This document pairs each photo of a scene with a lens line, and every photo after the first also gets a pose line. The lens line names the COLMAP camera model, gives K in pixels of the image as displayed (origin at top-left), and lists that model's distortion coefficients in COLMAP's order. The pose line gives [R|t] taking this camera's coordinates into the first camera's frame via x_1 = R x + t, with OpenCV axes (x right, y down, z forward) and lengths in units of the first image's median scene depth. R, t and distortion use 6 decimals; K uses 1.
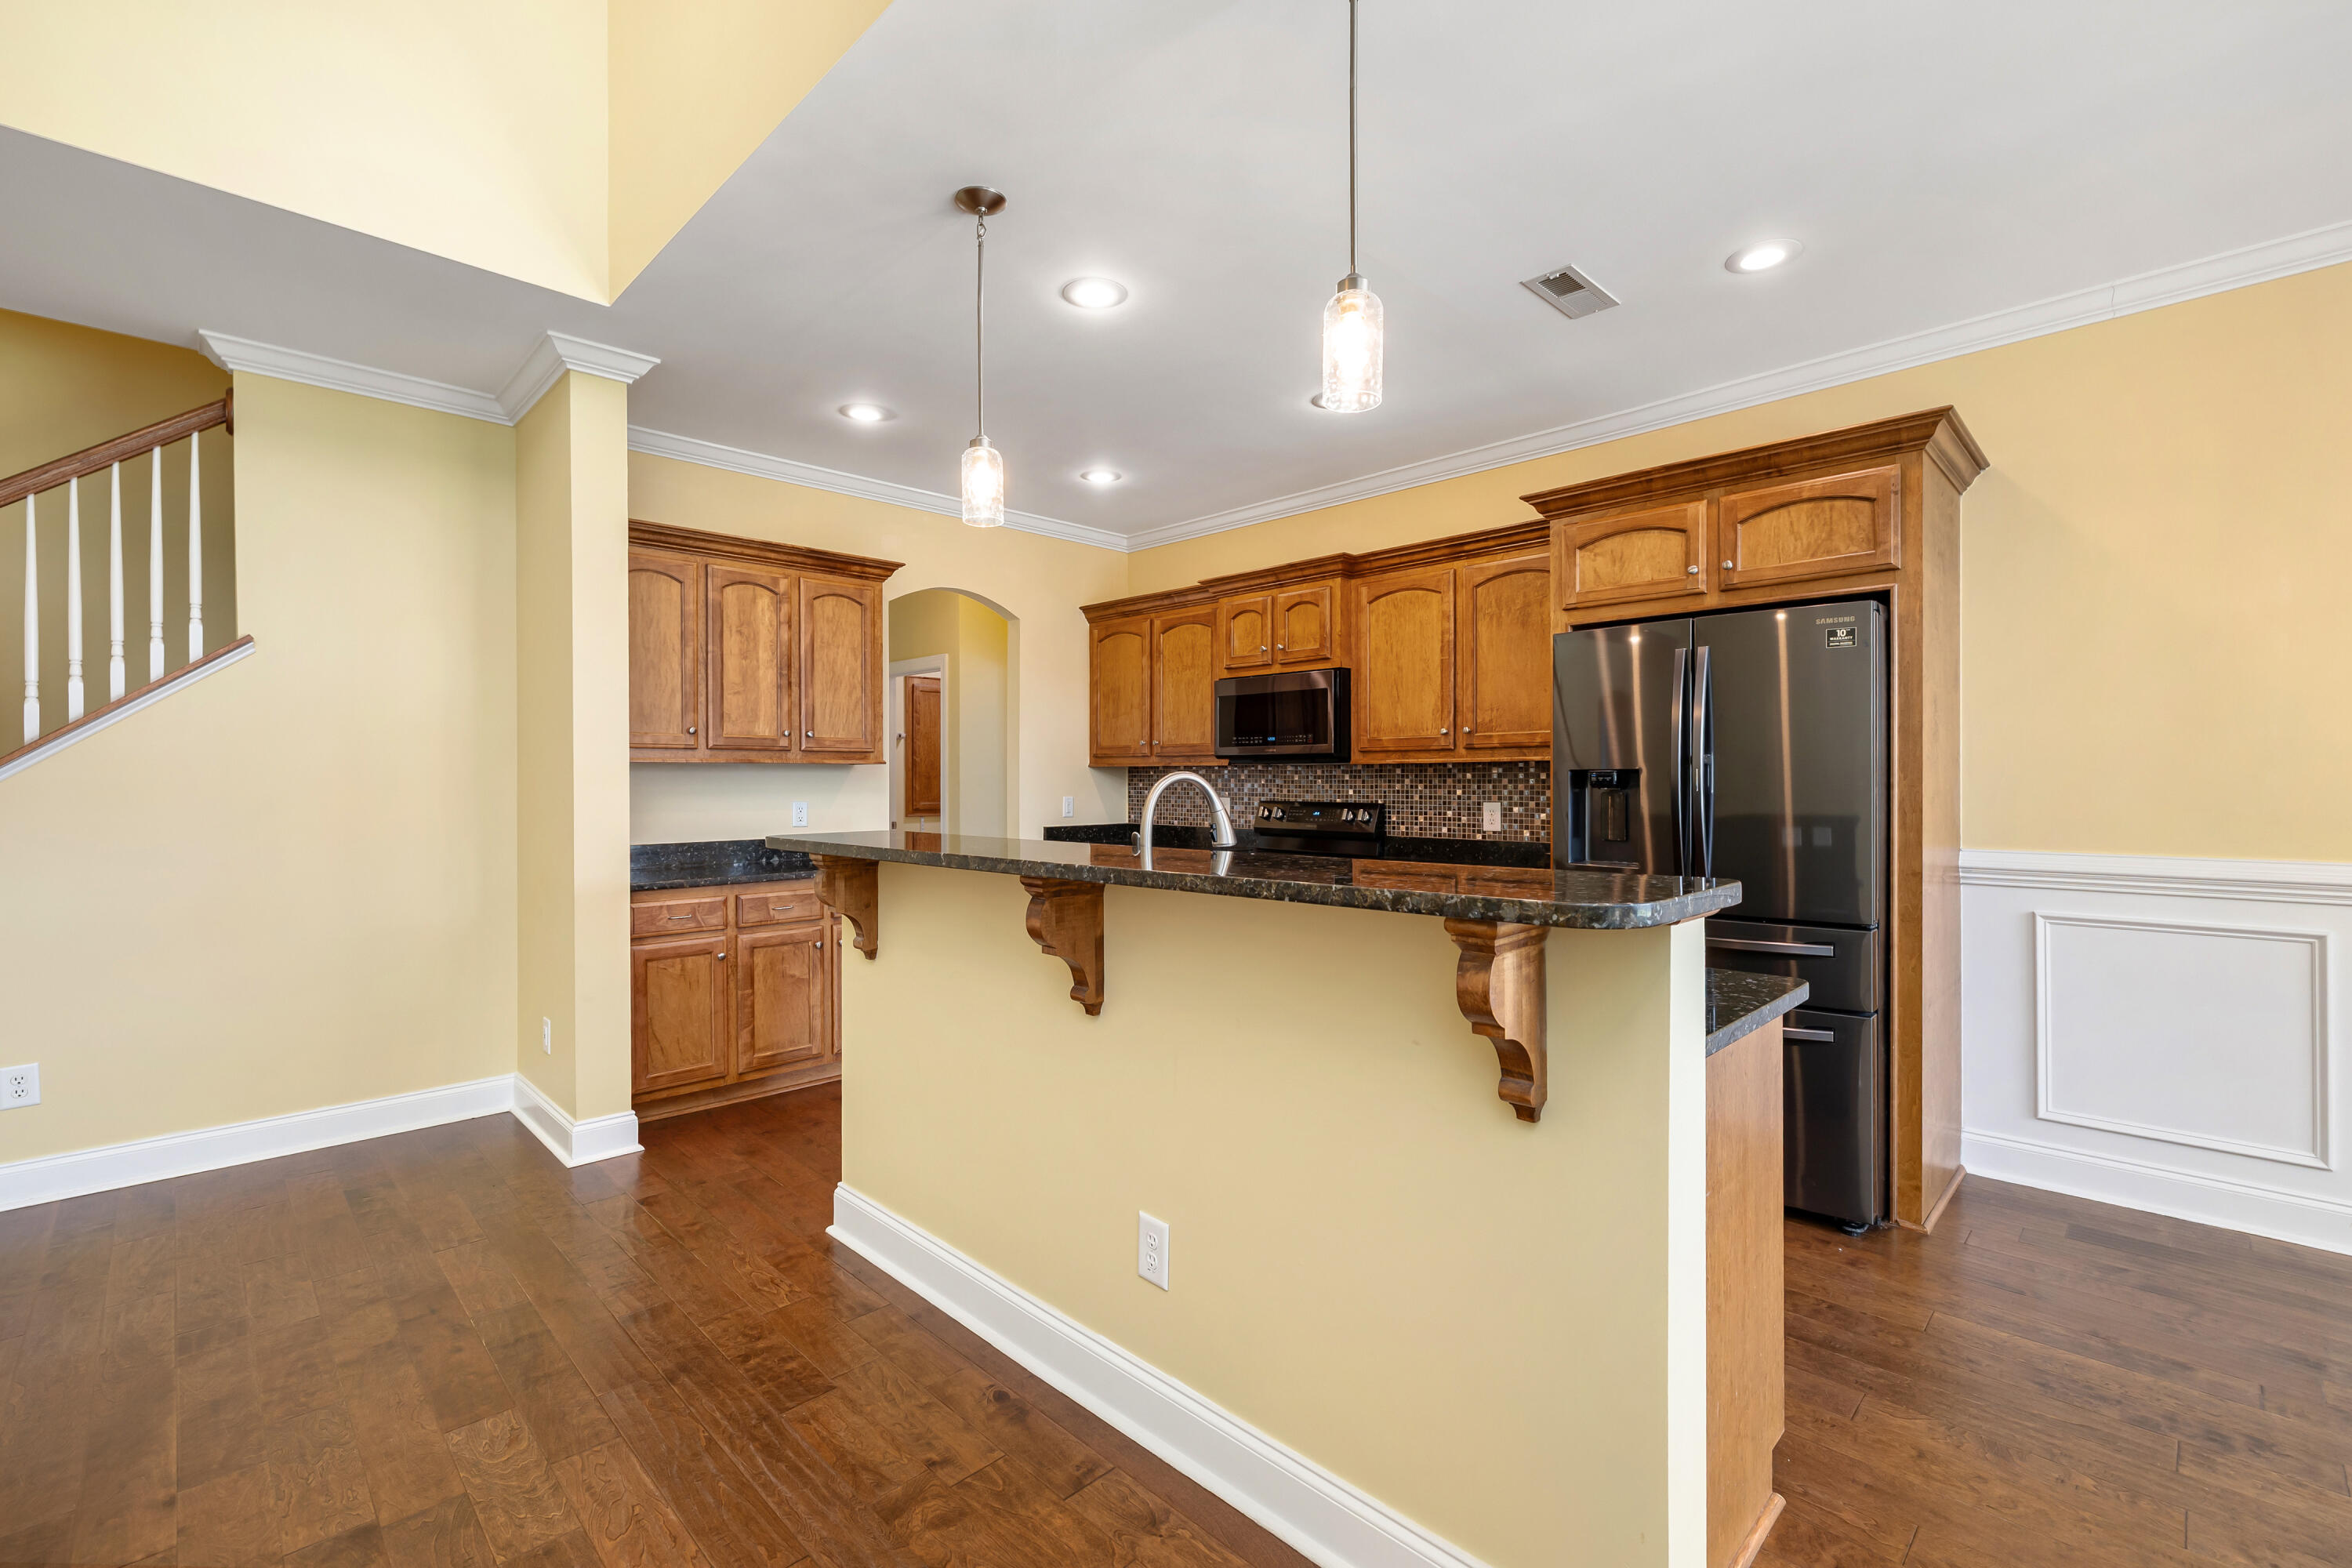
lens RADIAL K [[1014.6, 0, 1176.0], [0, 1014.6, 784.0], [0, 0, 1]] dist [0.002853, 0.000362]
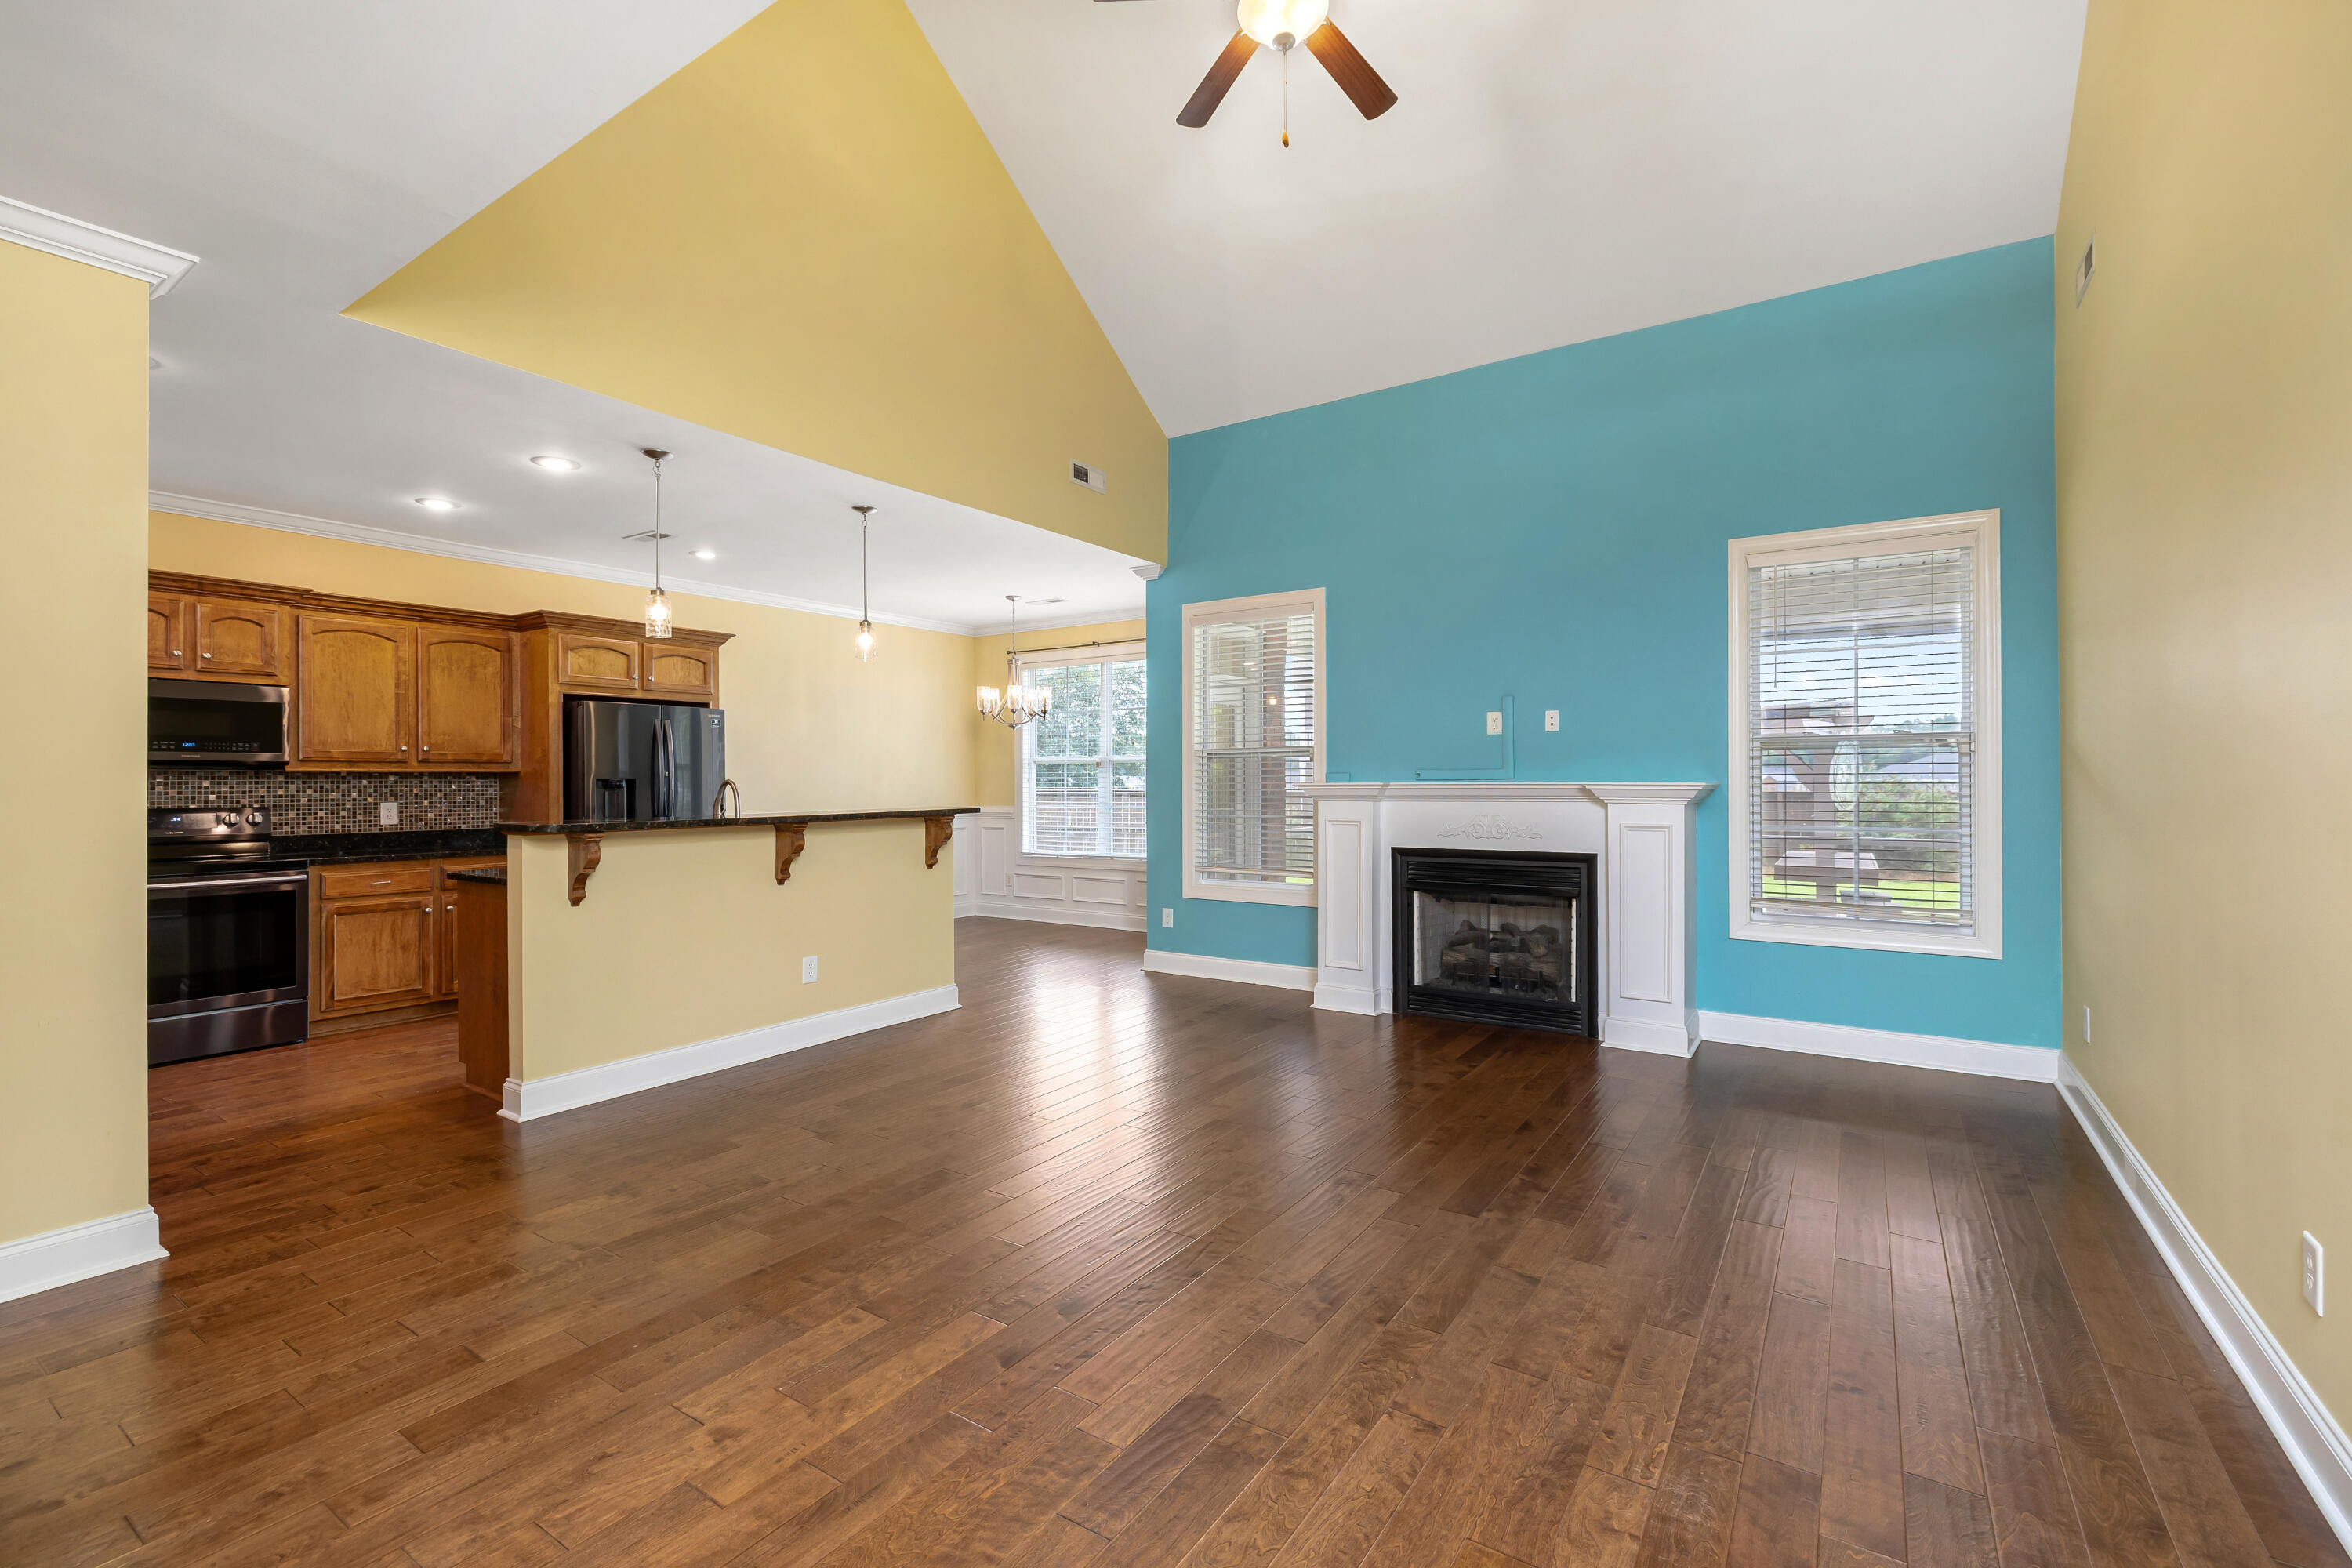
lens RADIAL K [[1020.1, 0, 1177.3], [0, 1020.1, 778.5], [0, 0, 1]] dist [-0.001995, 0.000162]
pose [[-0.202809, 0.005422, 0.979203, -1.240487], [0.008366, 0.999958, -0.003804, 0.000672], [-0.979183, 0.007420, -0.202846, 0.286180]]
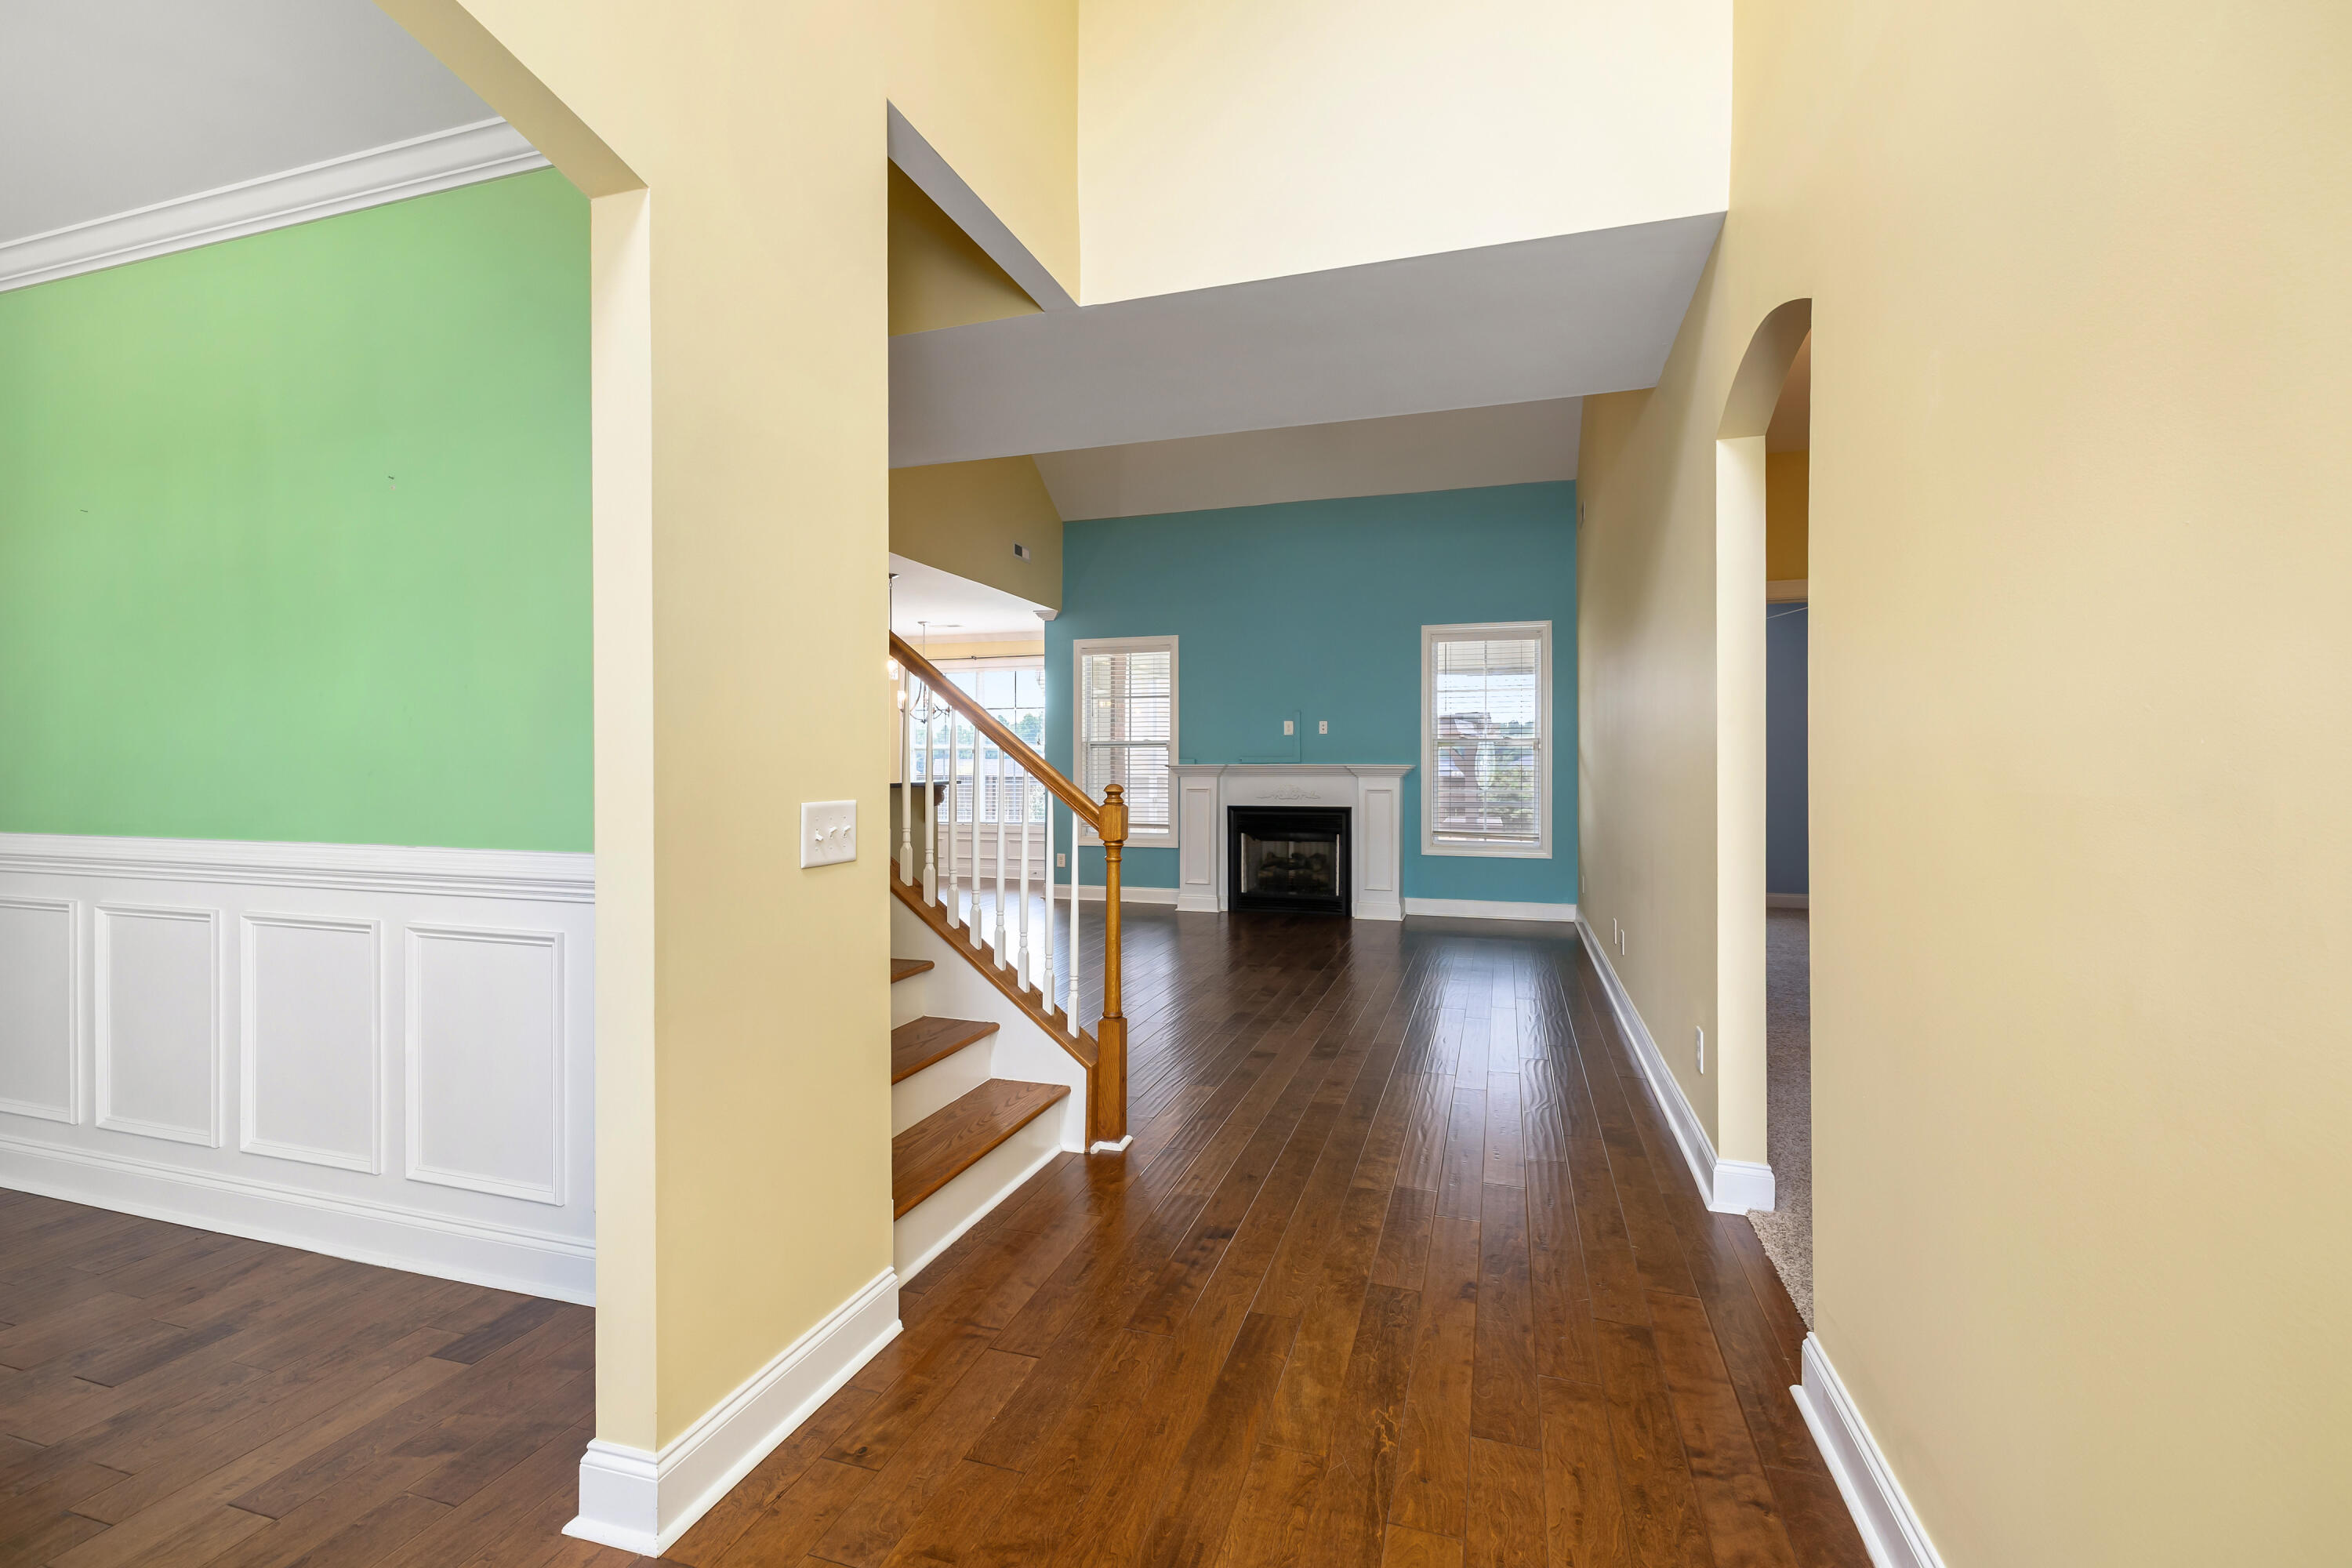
lens RADIAL K [[1014.6, 0, 1176.0], [0, 1014.6, 784.0], [0, 0, 1]] dist [0.002853, 0.000362]
pose [[-0.463660, -0.011800, 0.885934, -1.786149], [0.004372, 0.999869, 0.015606, 0.009212], [-0.886002, 0.011110, -0.463548, 0.798541]]
